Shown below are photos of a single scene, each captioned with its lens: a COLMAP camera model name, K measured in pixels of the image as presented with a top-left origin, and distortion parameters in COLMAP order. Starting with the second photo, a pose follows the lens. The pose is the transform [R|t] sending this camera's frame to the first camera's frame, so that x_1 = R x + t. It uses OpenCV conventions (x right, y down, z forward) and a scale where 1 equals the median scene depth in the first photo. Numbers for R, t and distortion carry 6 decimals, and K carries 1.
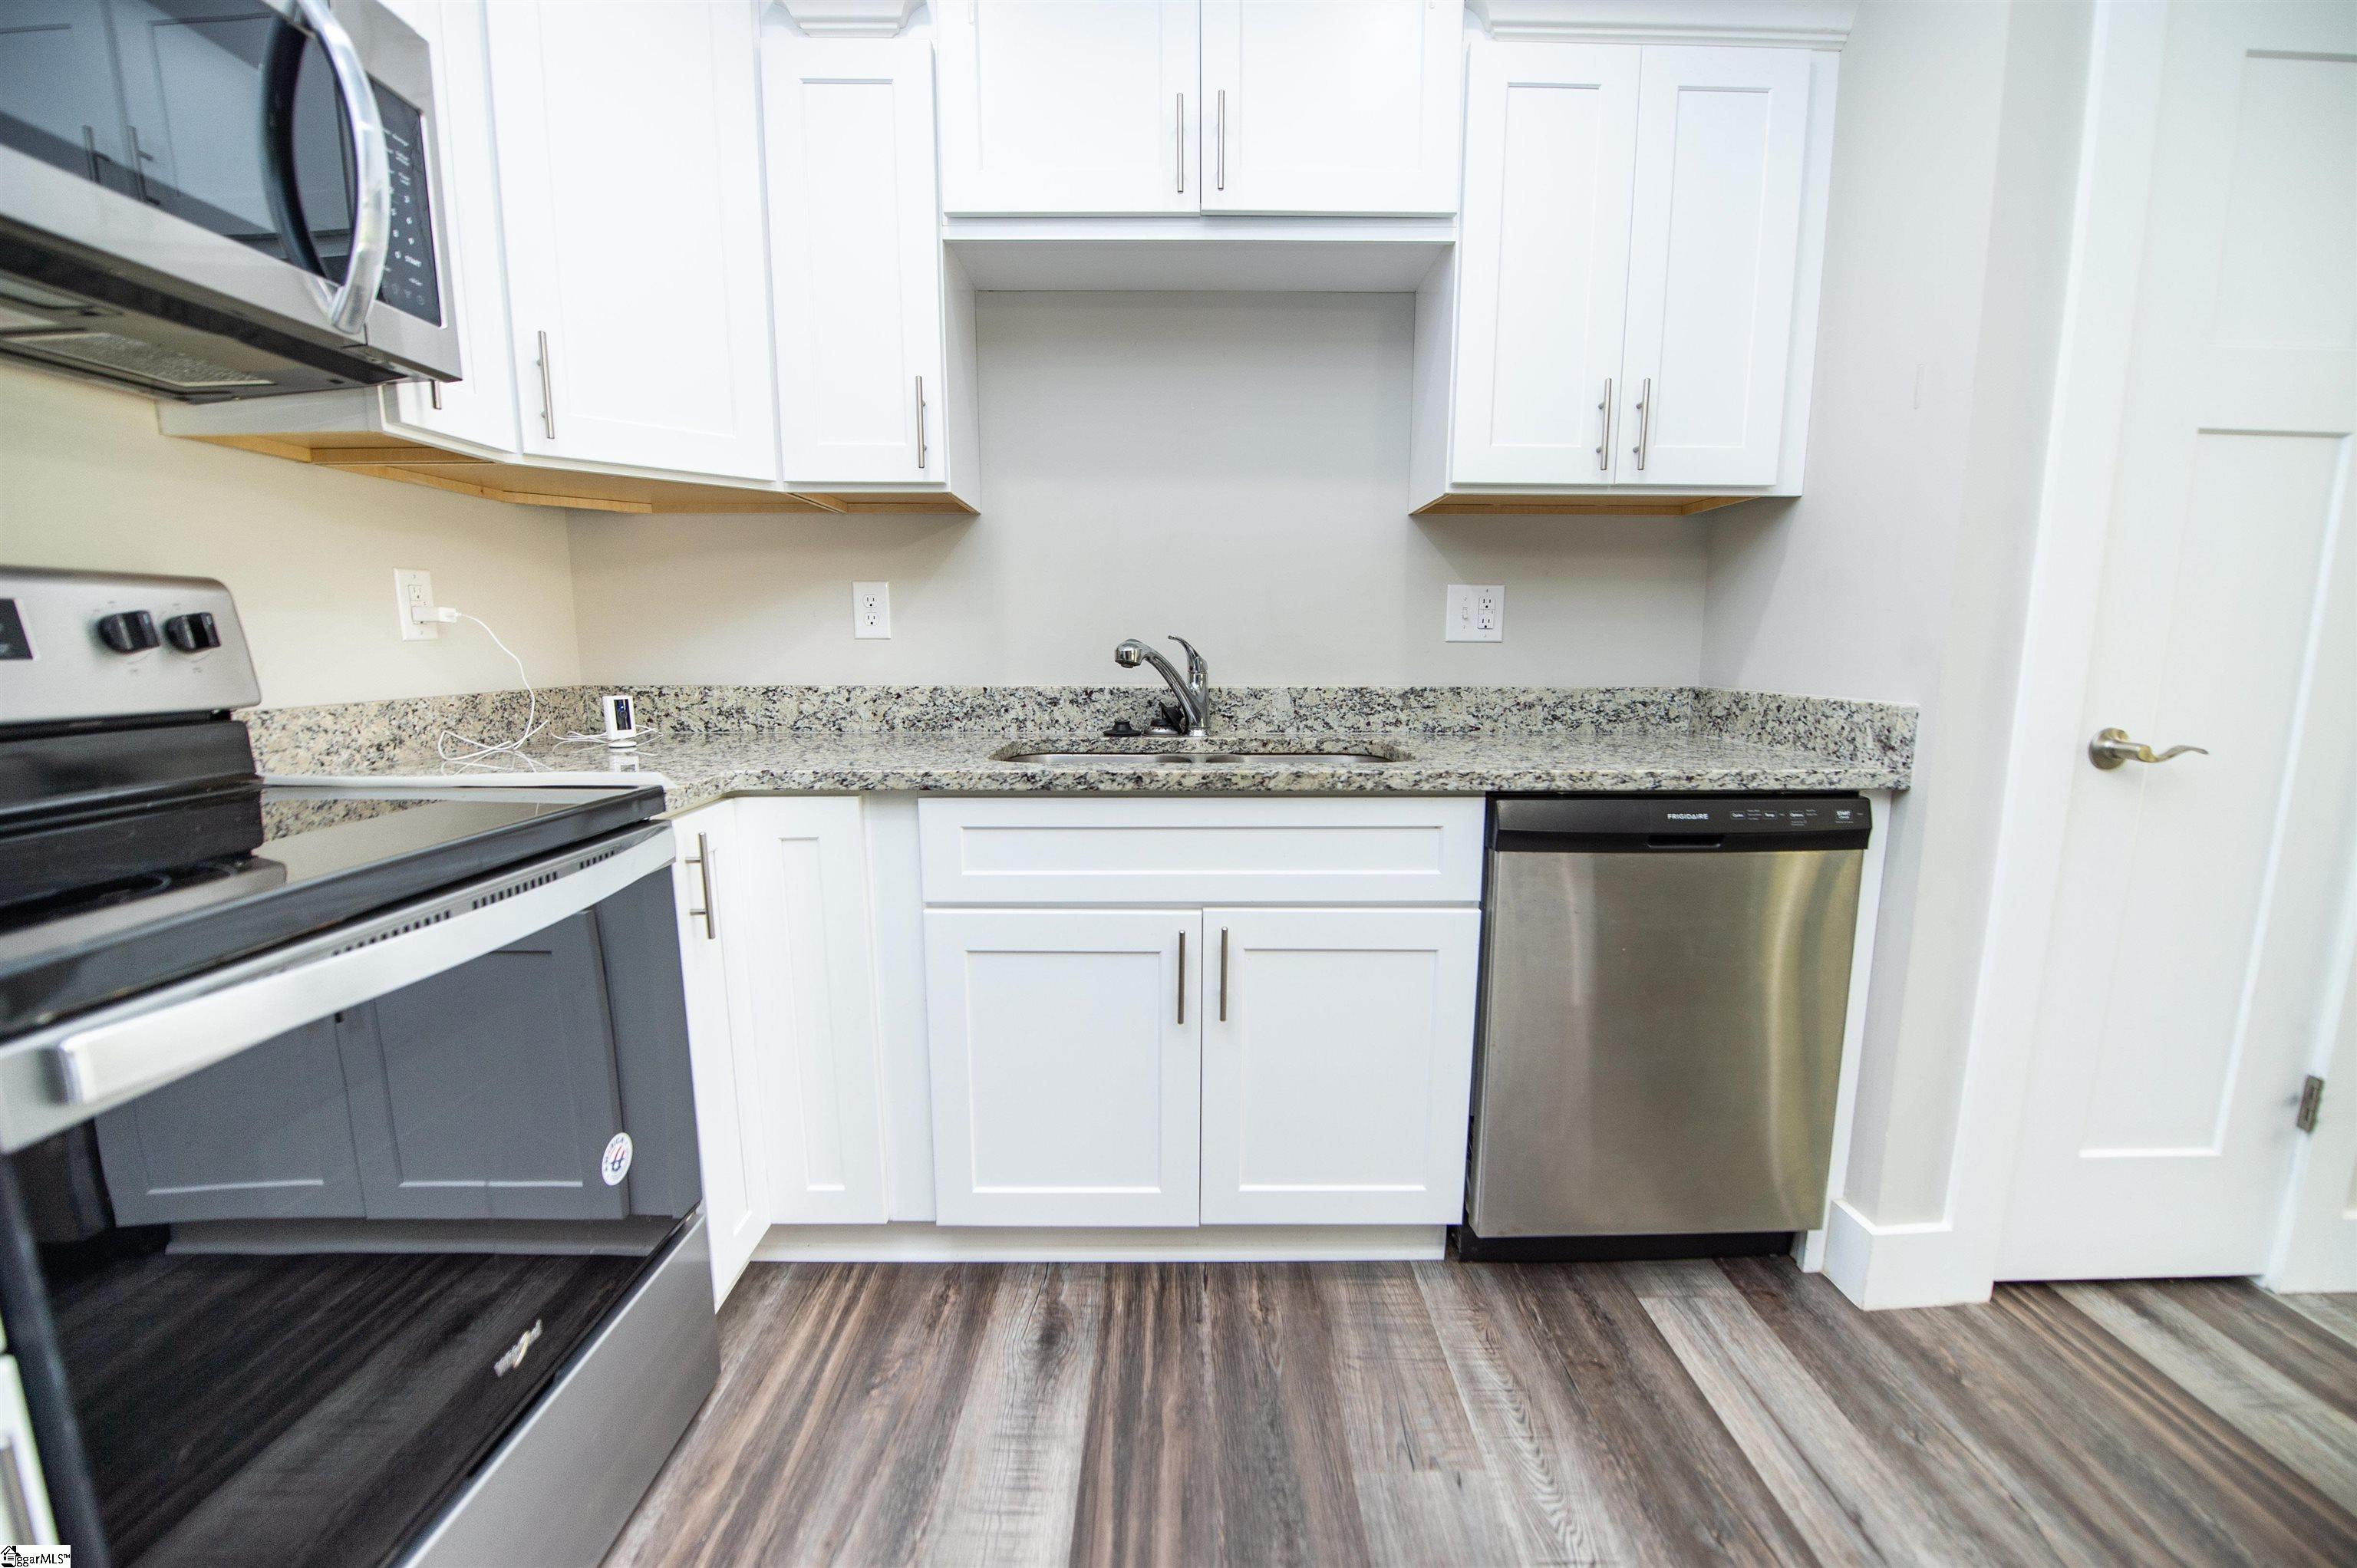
lens RADIAL K [[942.3, 0, 1185.6], [0, 942.3, 793.4], [0, 0, 1]] dist [-0.016264, -0.003048]
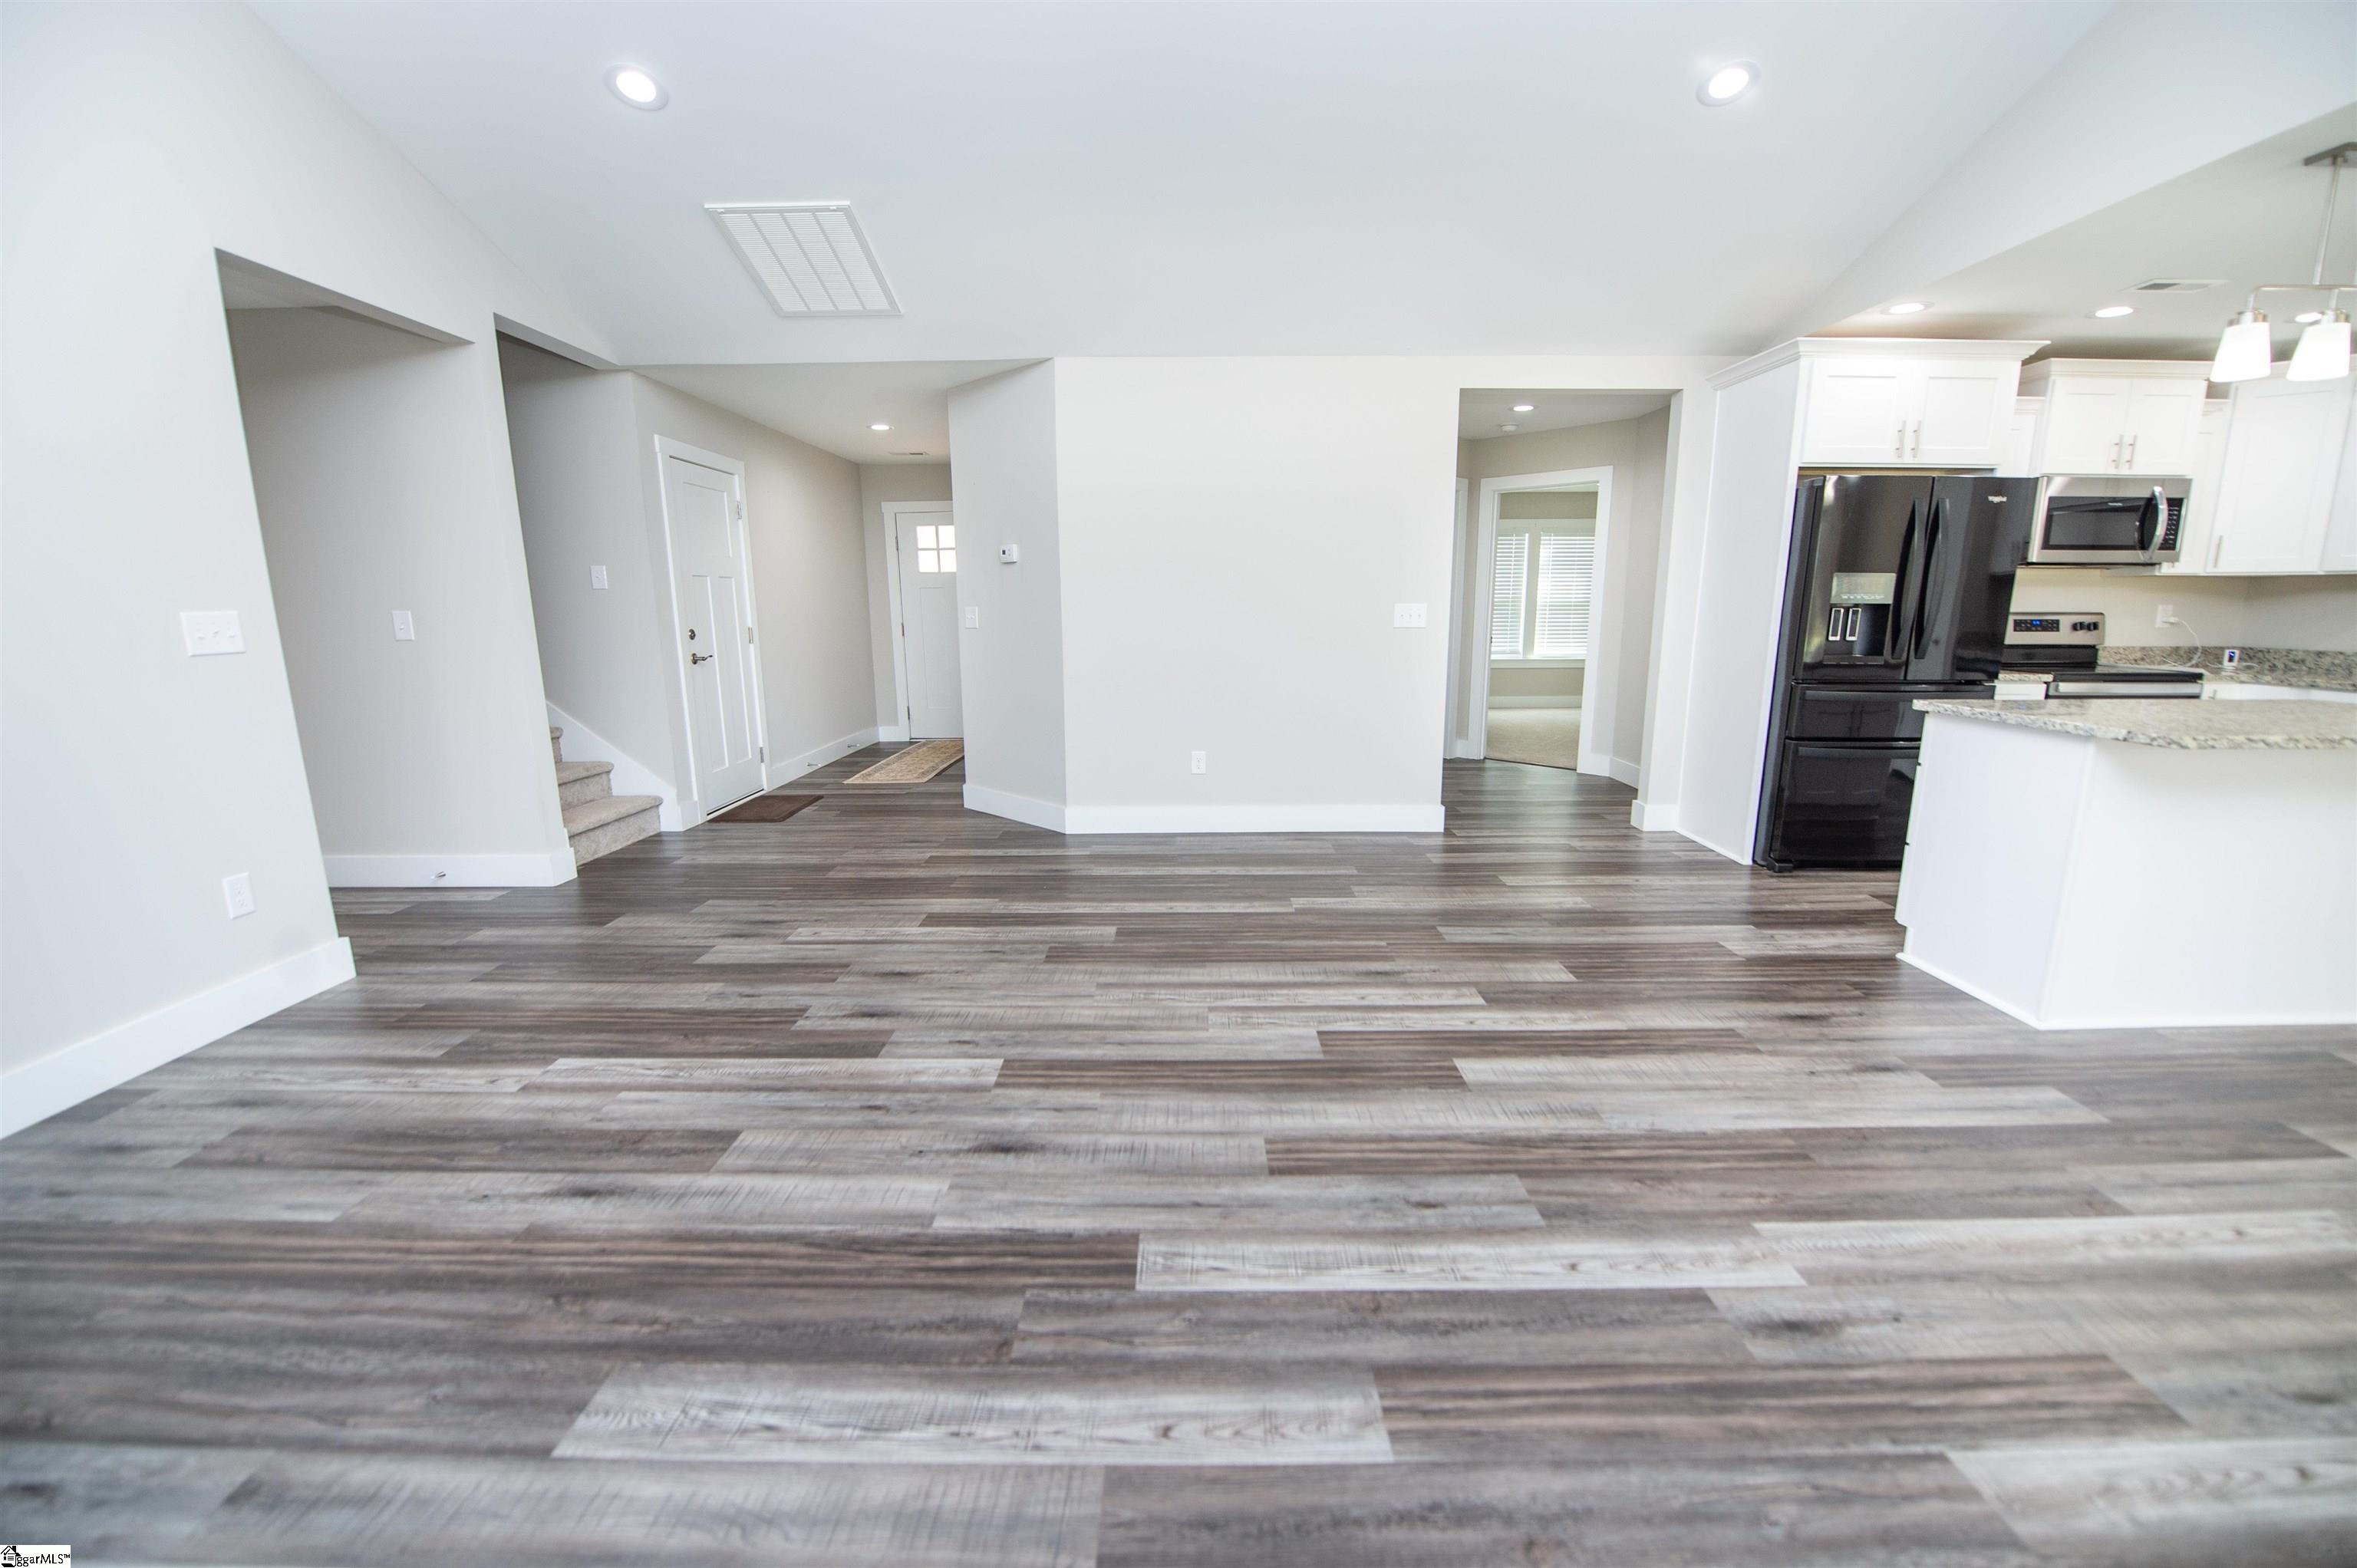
lens RADIAL K [[961.8, 0, 1177.9], [0, 961.8, 792.6], [0, 0, 1]] dist [-0.016879, -0.003068]
pose [[-0.007748, 0.193329, -0.981103, 2.291011], [-0.153077, 0.969339, 0.192220, 0.257653], [0.988184, 0.151674, 0.022084, -2.142163]]
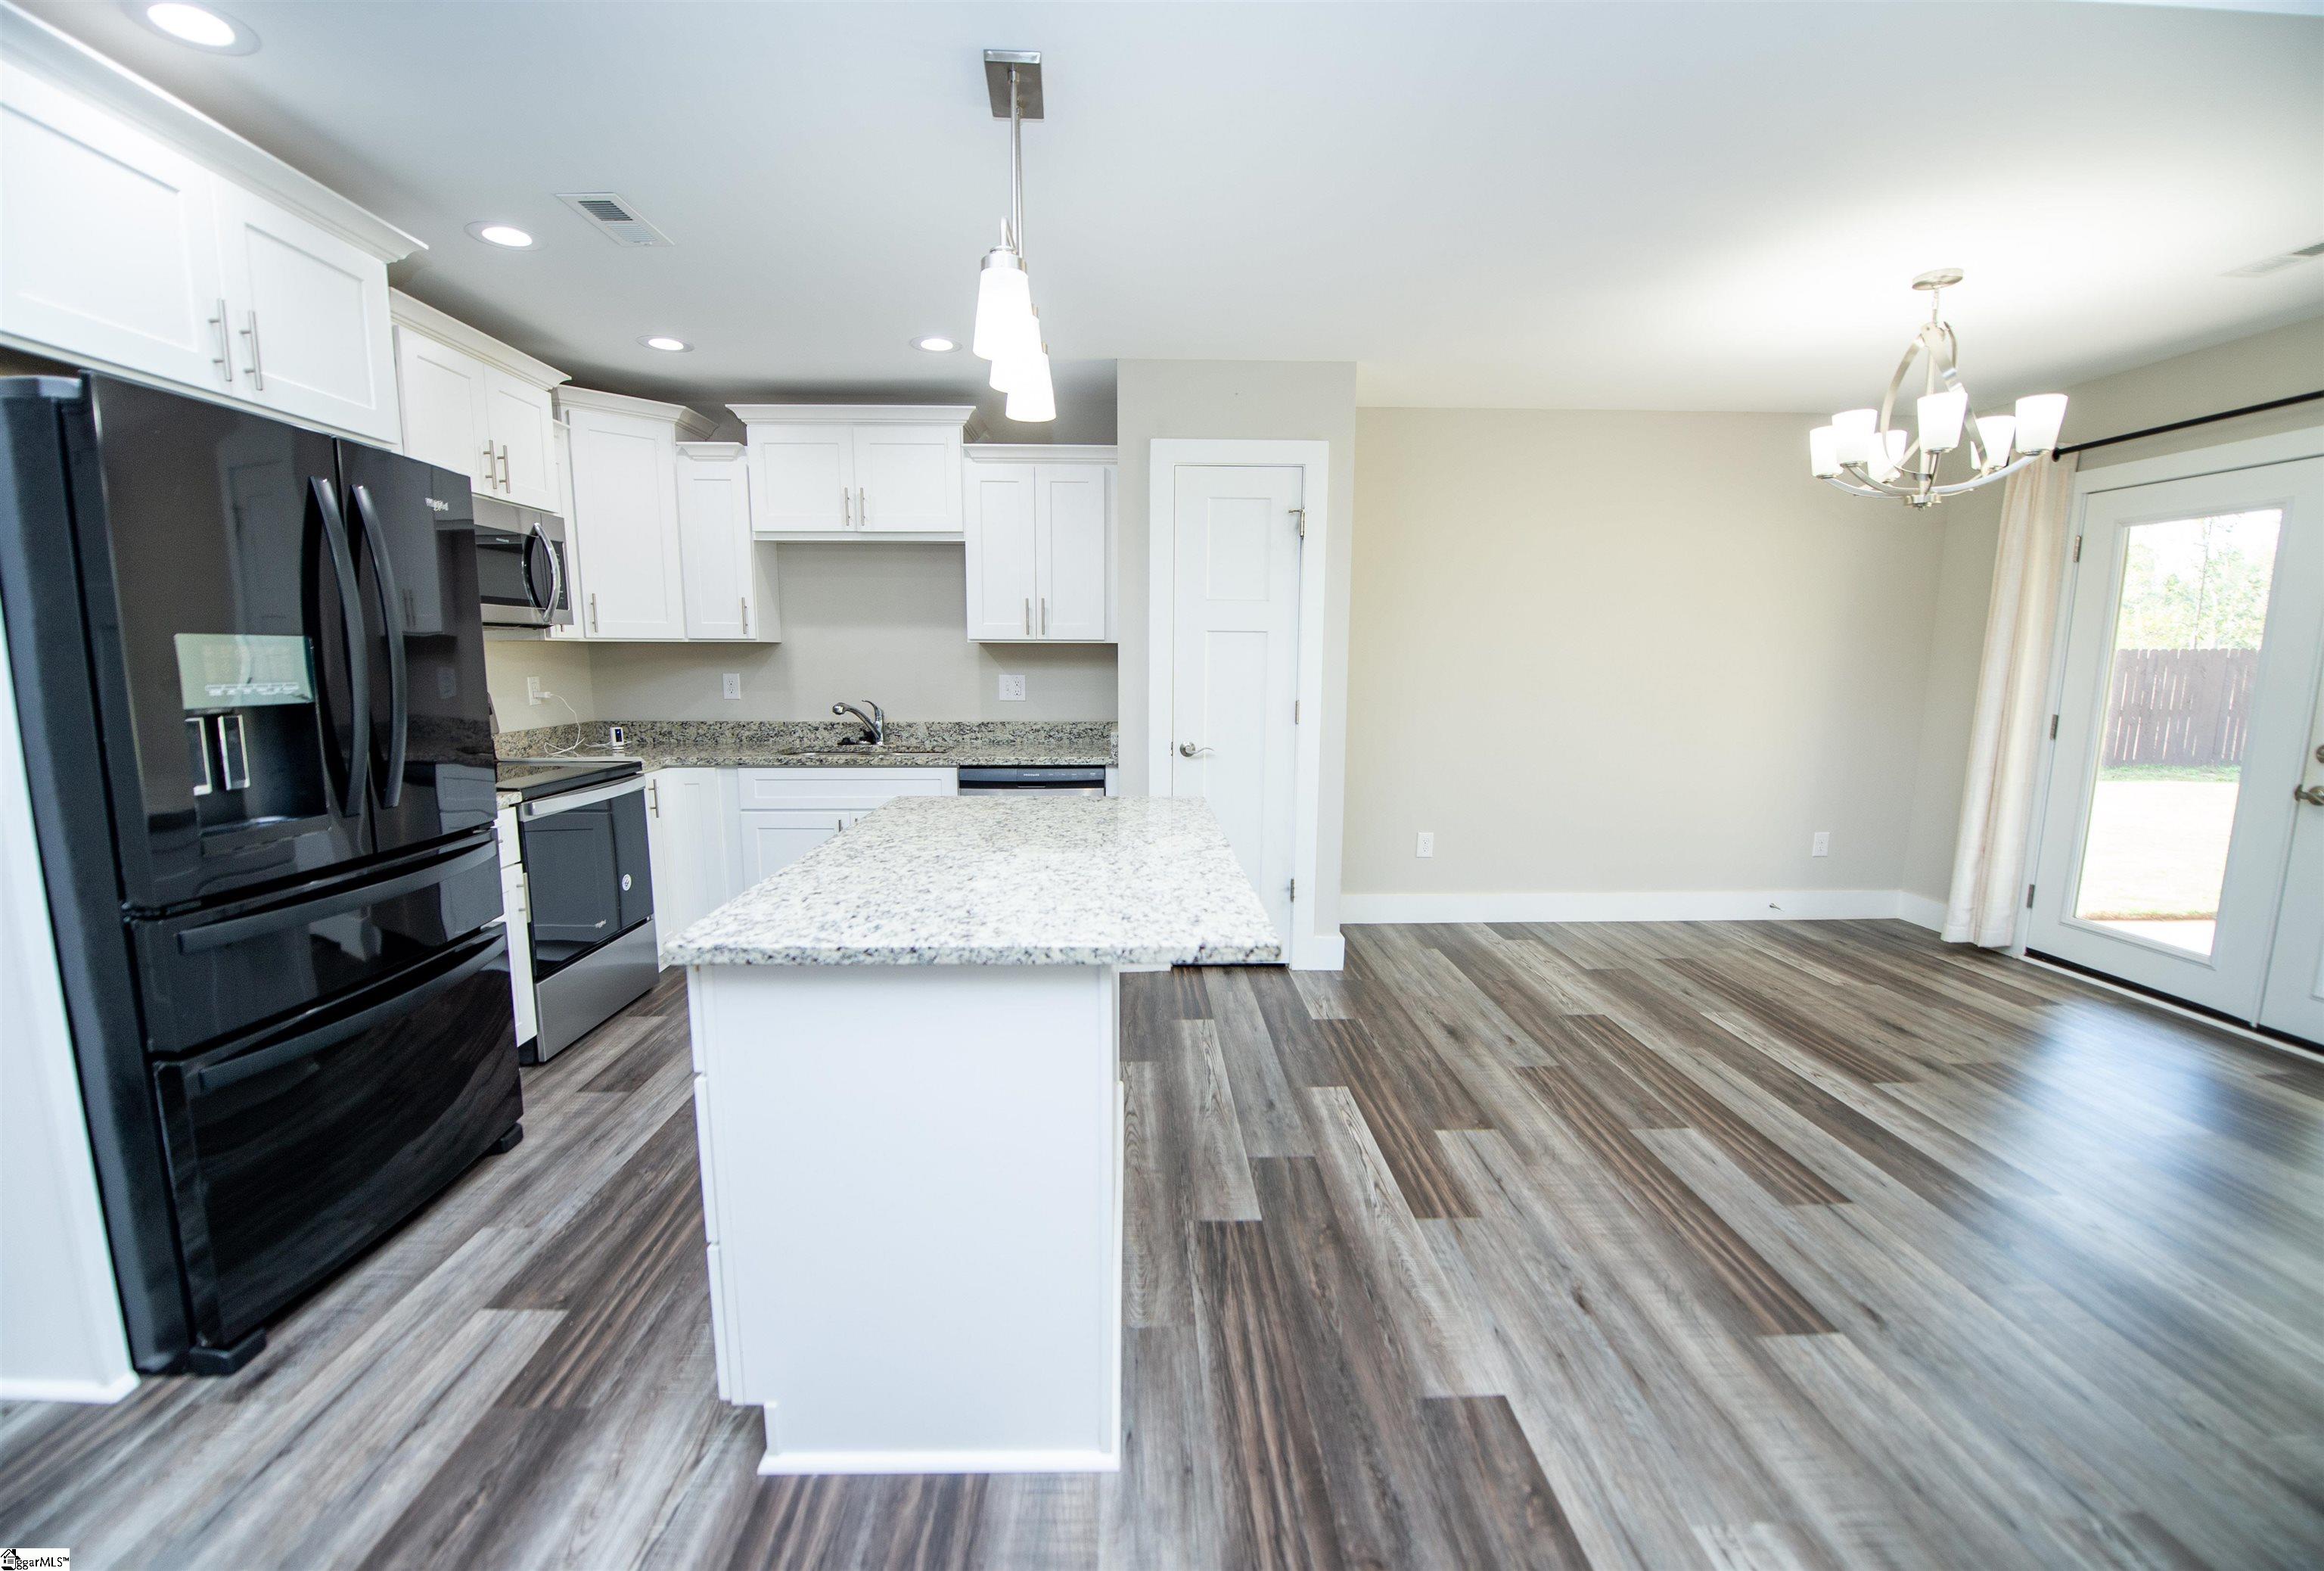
lens RADIAL K [[947.3, 0, 1154.0], [0, 947.3, 795.9], [0, 0, 1]] dist [-0.021003, -0.000235]
pose [[0.999684, -0.000945, 0.025118, 0.715871], [0.001167, 0.999960, -0.008832, 0.094669], [-0.025108, 0.008858, 0.999645, -1.460554]]
